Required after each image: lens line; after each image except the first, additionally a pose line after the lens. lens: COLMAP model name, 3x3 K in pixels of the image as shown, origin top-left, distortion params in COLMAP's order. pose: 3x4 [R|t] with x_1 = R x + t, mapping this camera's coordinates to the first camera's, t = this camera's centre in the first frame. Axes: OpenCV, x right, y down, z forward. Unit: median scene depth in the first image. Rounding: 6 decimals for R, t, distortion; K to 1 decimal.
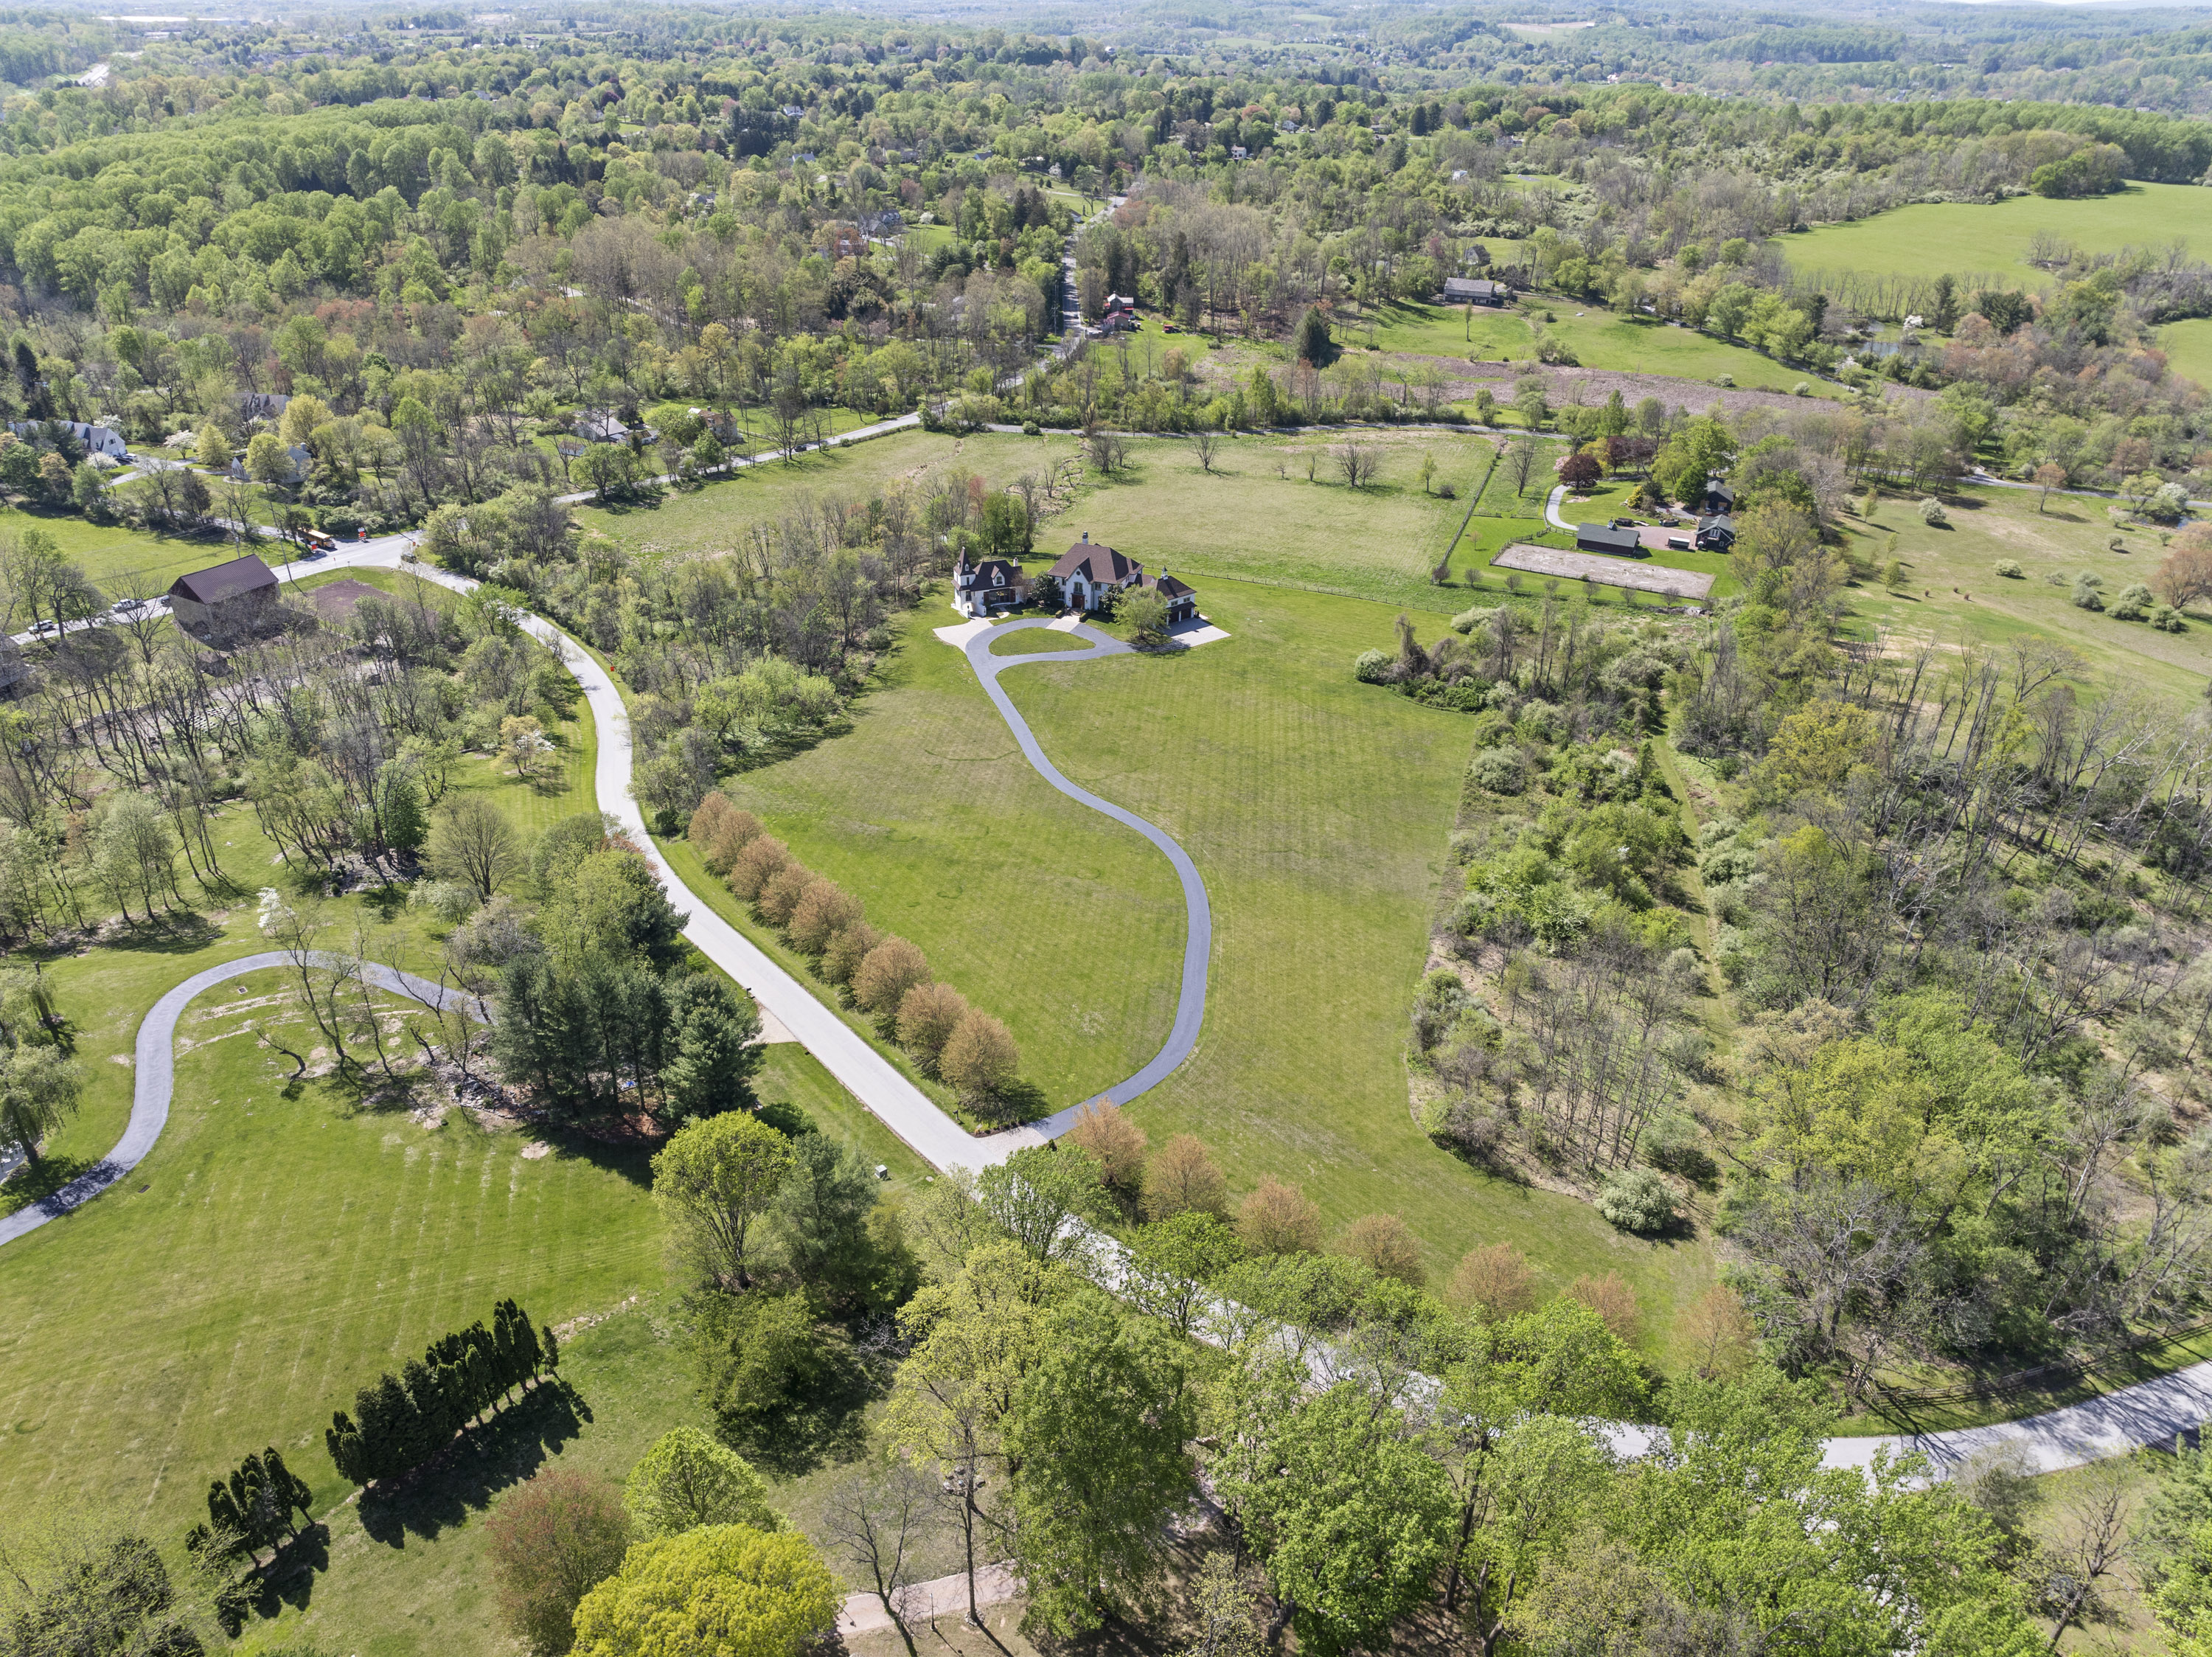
lens RADIAL K [[1543.7, 0, 1105.1], [0, 1543.7, 827.2], [0, 0, 1]] dist [-0.040388, -0.003748]
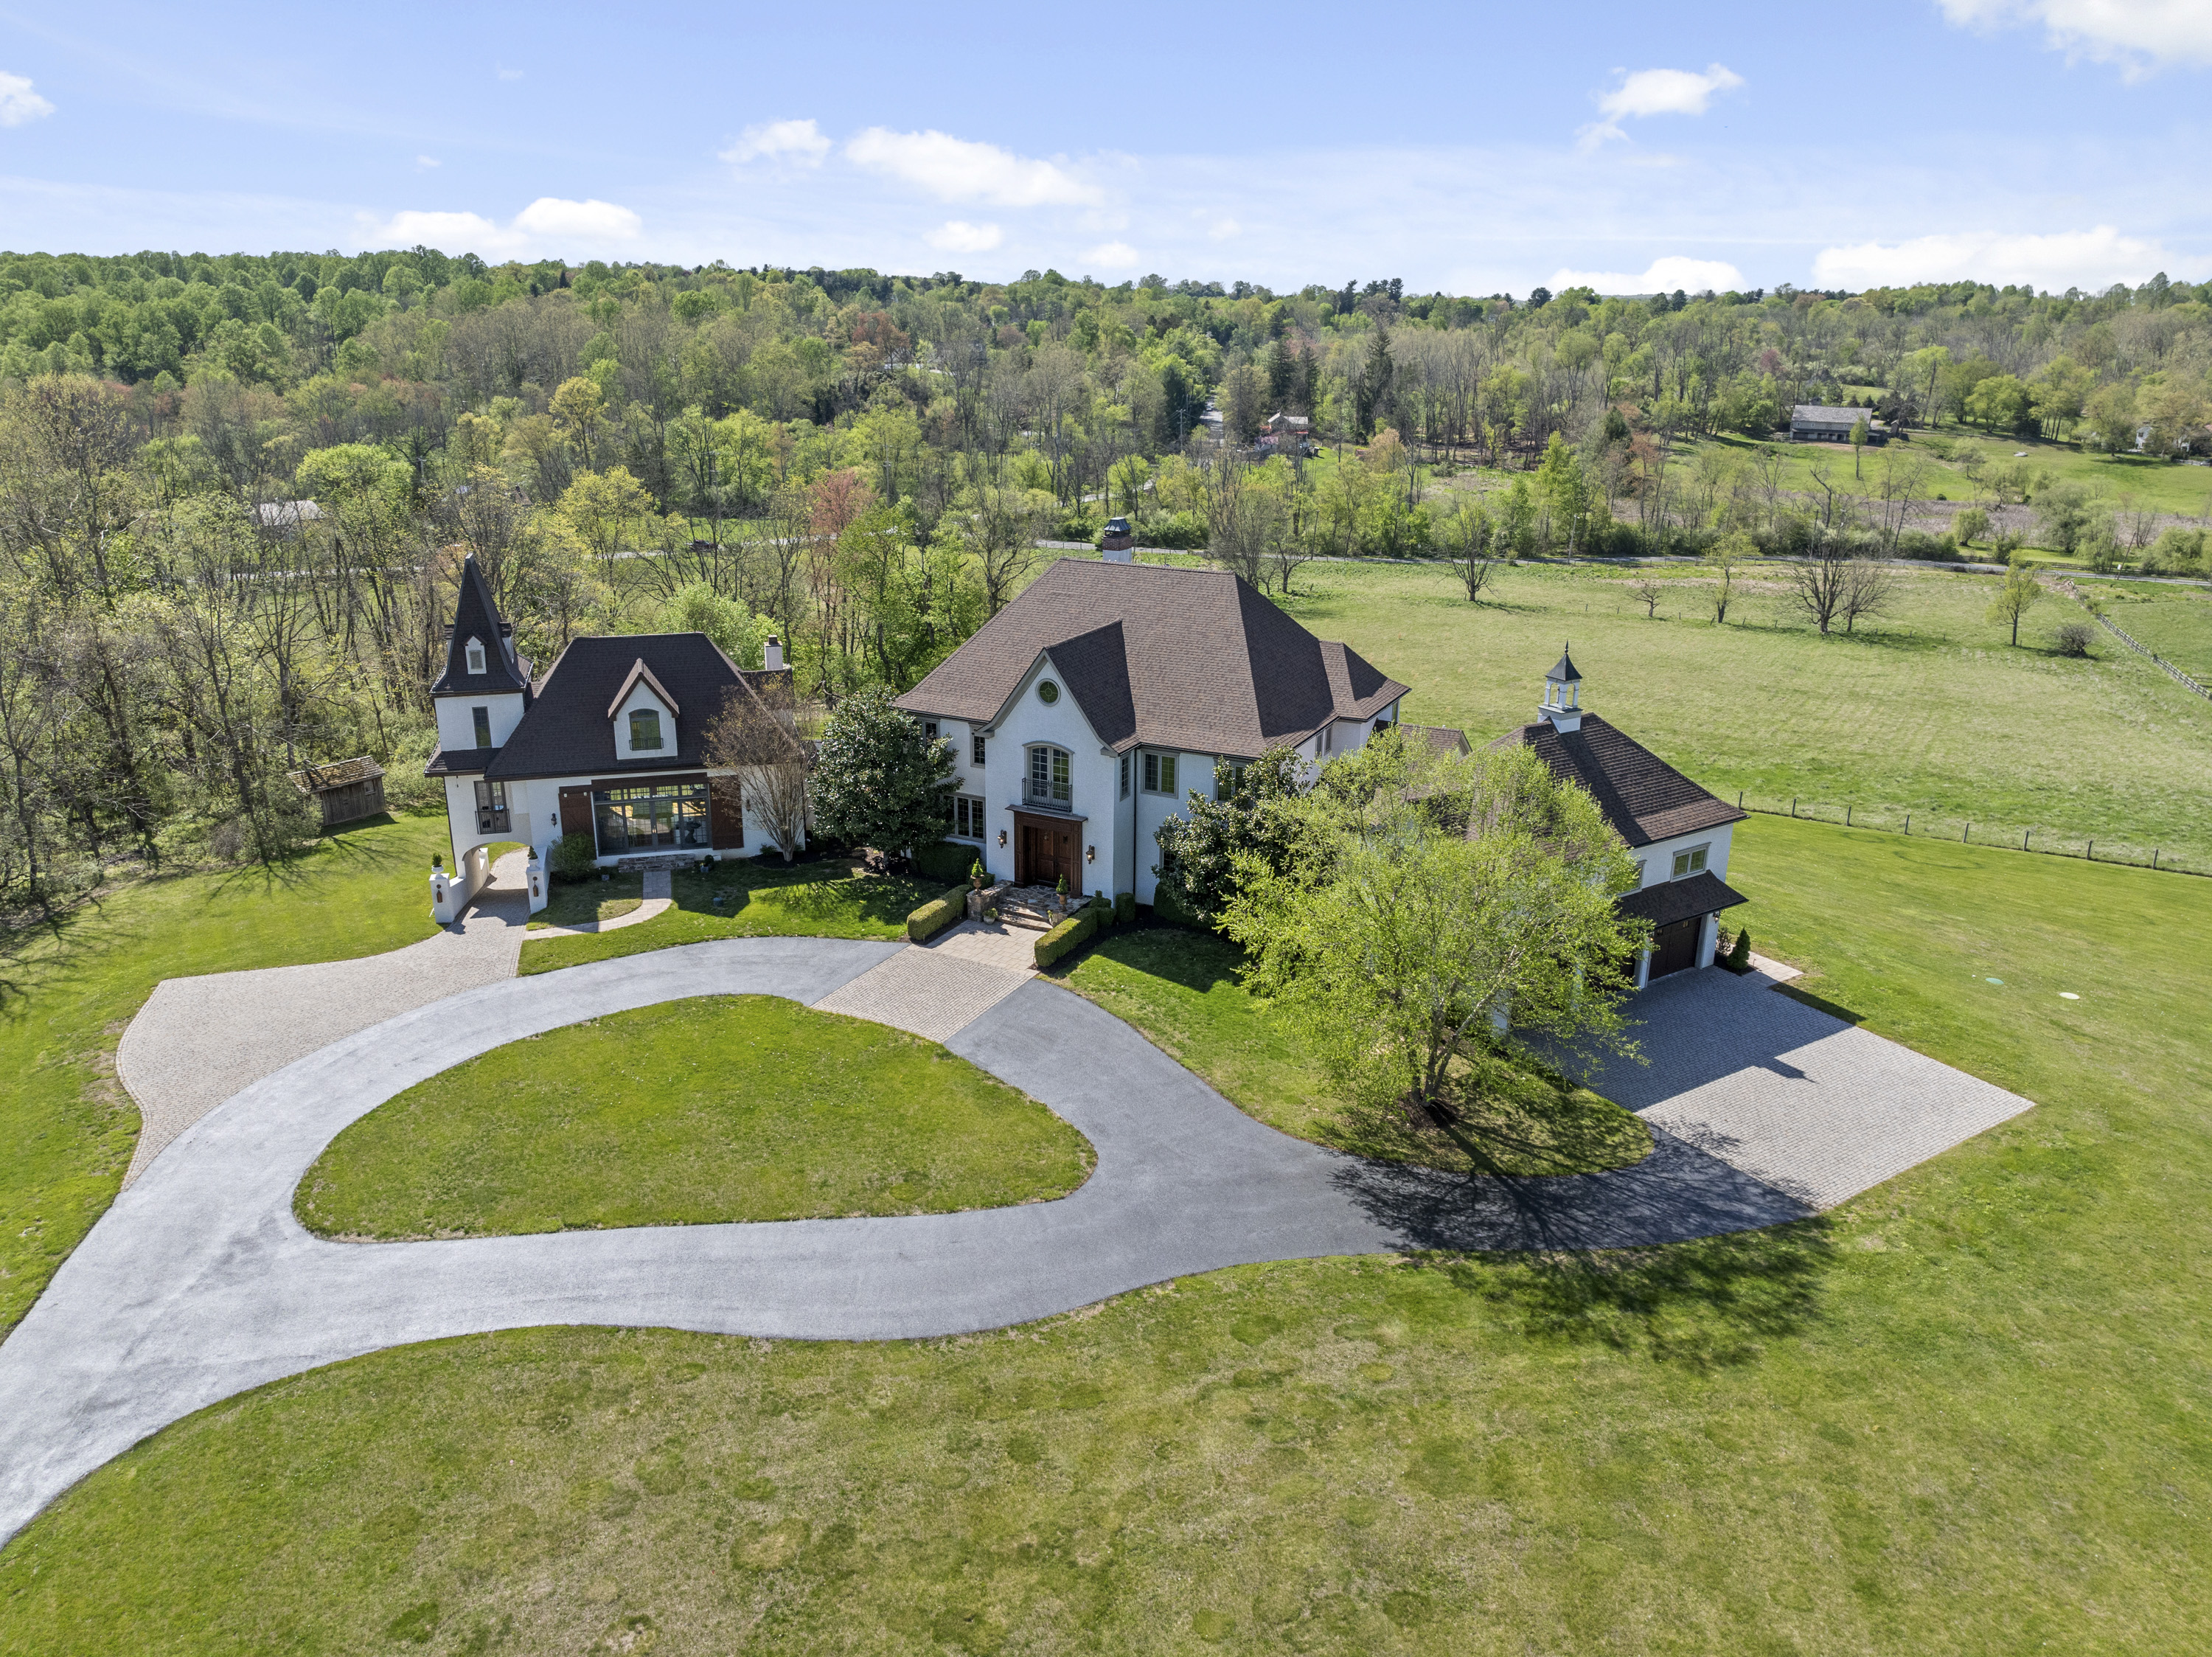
lens RADIAL K [[1543.7, 0, 1106.6], [0, 1543.7, 827.4], [0, 0, 1]] dist [-0.040388, -0.003748]
pose [[0.994558, 0.029464, -0.099933, 0.007202], [-0.047161, 0.982599, -0.179652, -0.117036], [0.092900, 0.183387, 0.978641, 0.821660]]
